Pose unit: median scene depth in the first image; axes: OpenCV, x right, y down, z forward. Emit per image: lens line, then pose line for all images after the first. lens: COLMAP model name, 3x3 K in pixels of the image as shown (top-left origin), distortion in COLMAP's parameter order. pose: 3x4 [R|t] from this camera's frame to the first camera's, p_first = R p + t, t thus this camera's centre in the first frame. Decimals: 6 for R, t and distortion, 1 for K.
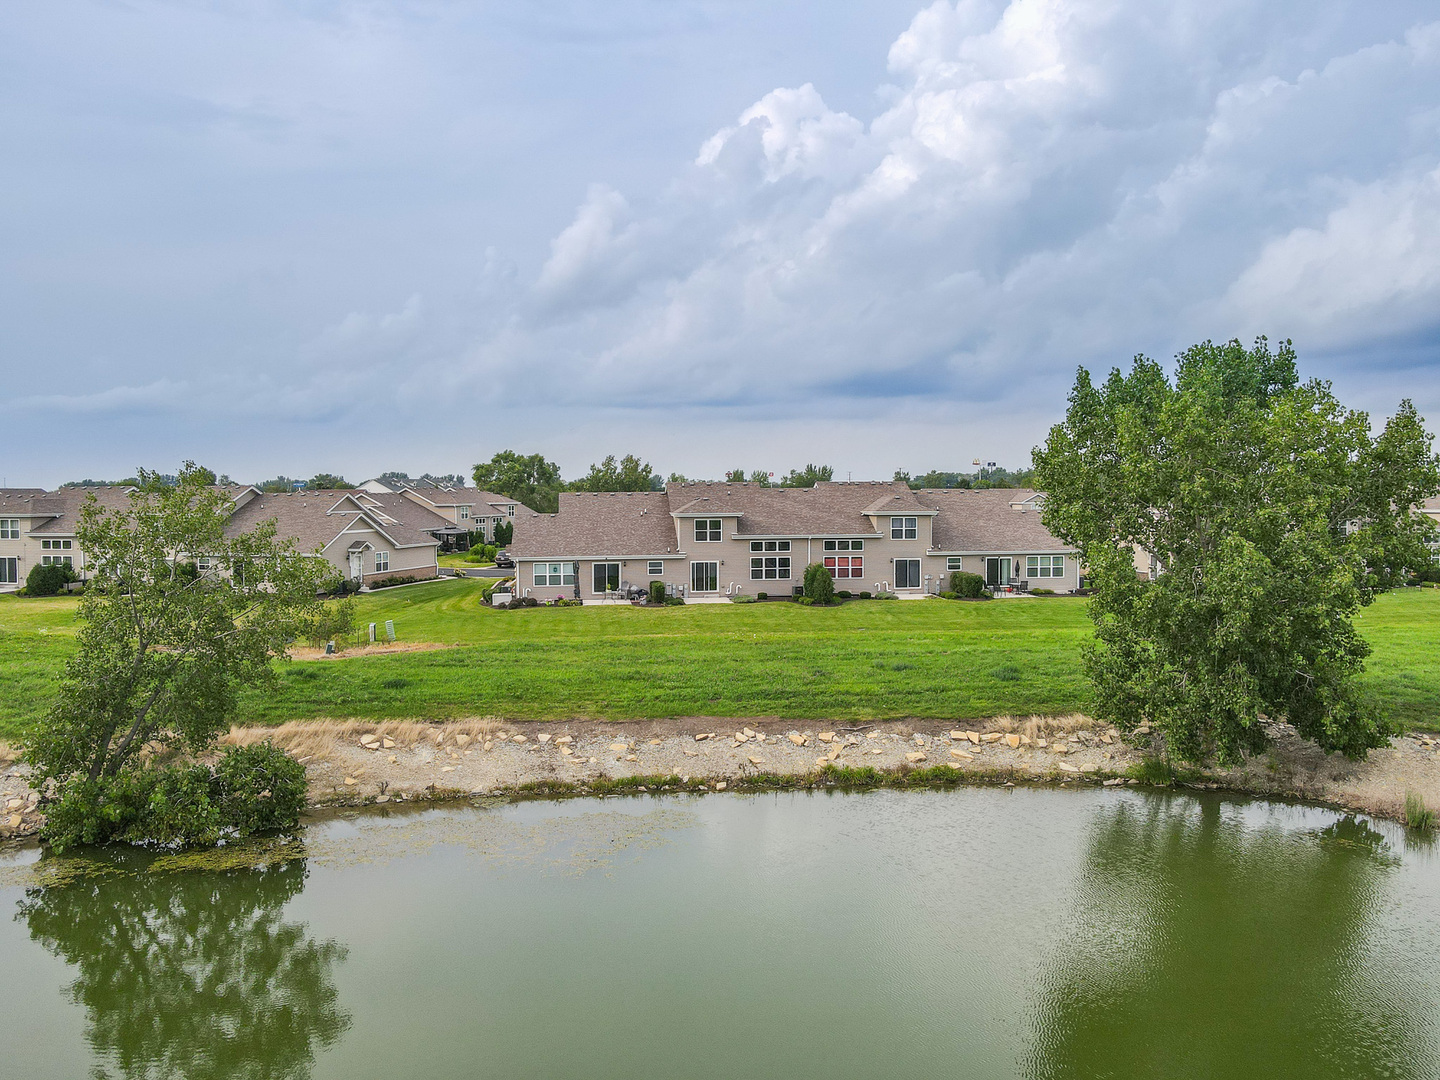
lens RADIAL K [[1038.4, 0, 720.0], [0, 1038.4, 540.0], [0, 0, 1]] dist [-0.014922, 0.055594]
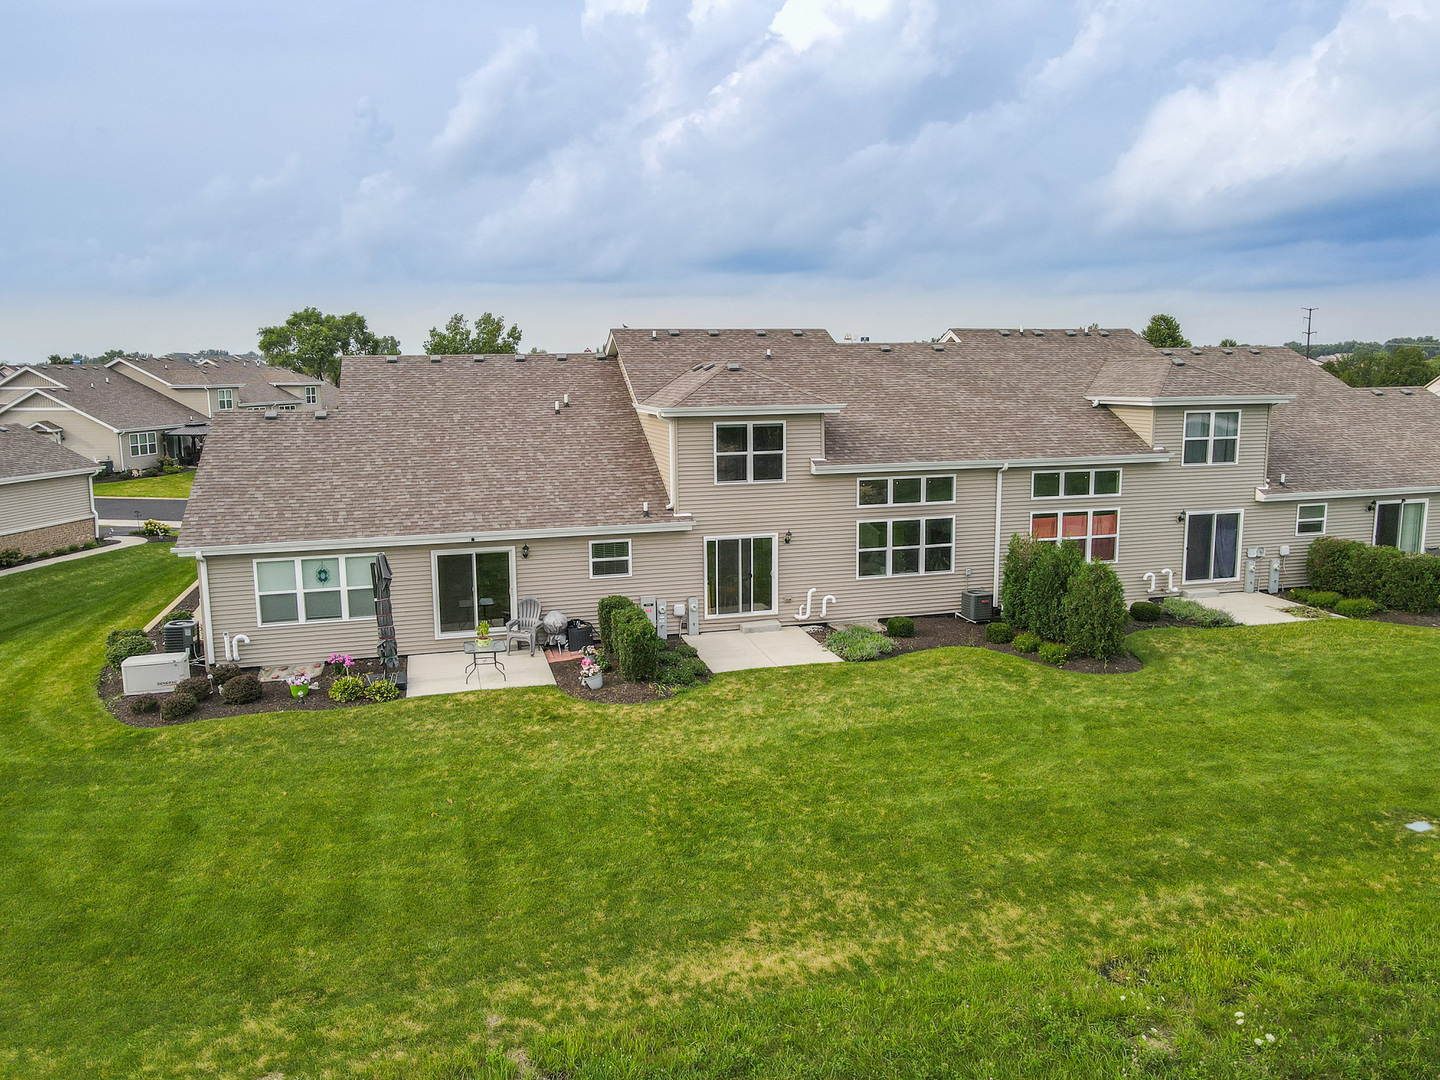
lens RADIAL K [[1038.4, 0, 720.0], [0, 1038.4, 540.0], [0, 0, 1]] dist [-0.014922, 0.055594]
pose [[0.992096, -0.026389, 0.122675, -0.067837], [0.013155, 0.994123, 0.107456, -0.018015], [-0.124790, -0.104993, 0.986612, 0.628213]]
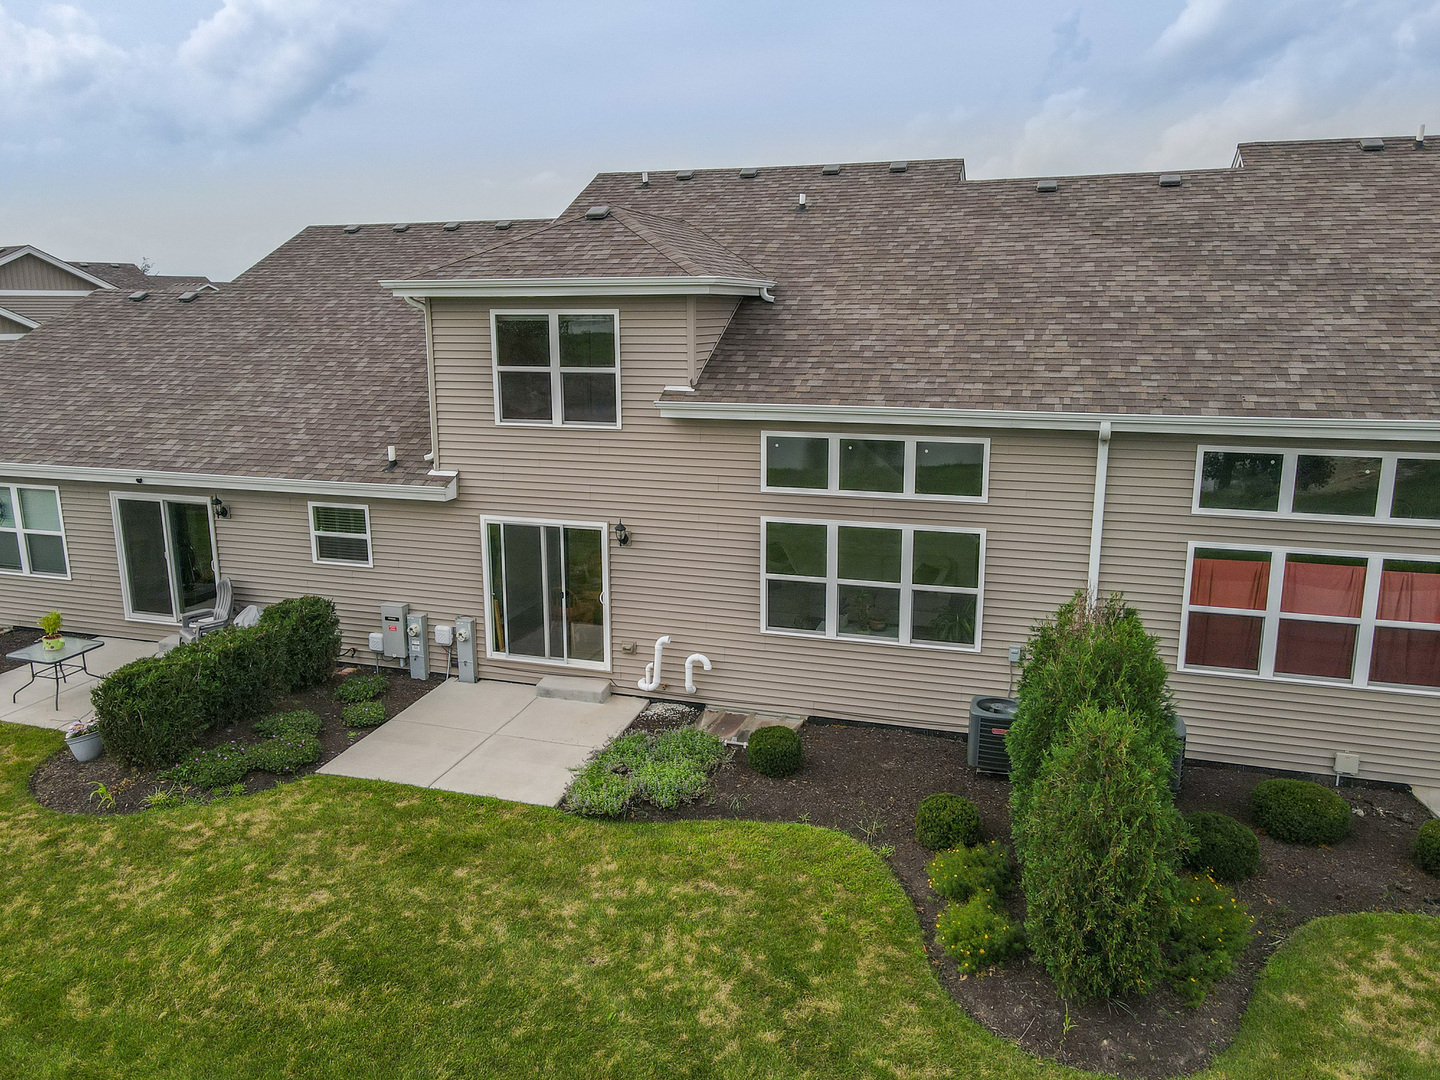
lens RADIAL K [[1038.4, 0, 720.0], [0, 1038.4, 540.0], [0, 0, 1]] dist [-0.014922, 0.055594]
pose [[0.904621, 0.095070, -0.415479, 0.101630], [-0.023472, 0.984439, 0.174153, -0.012171], [0.425571, -0.147790, 0.892775, 0.825681]]
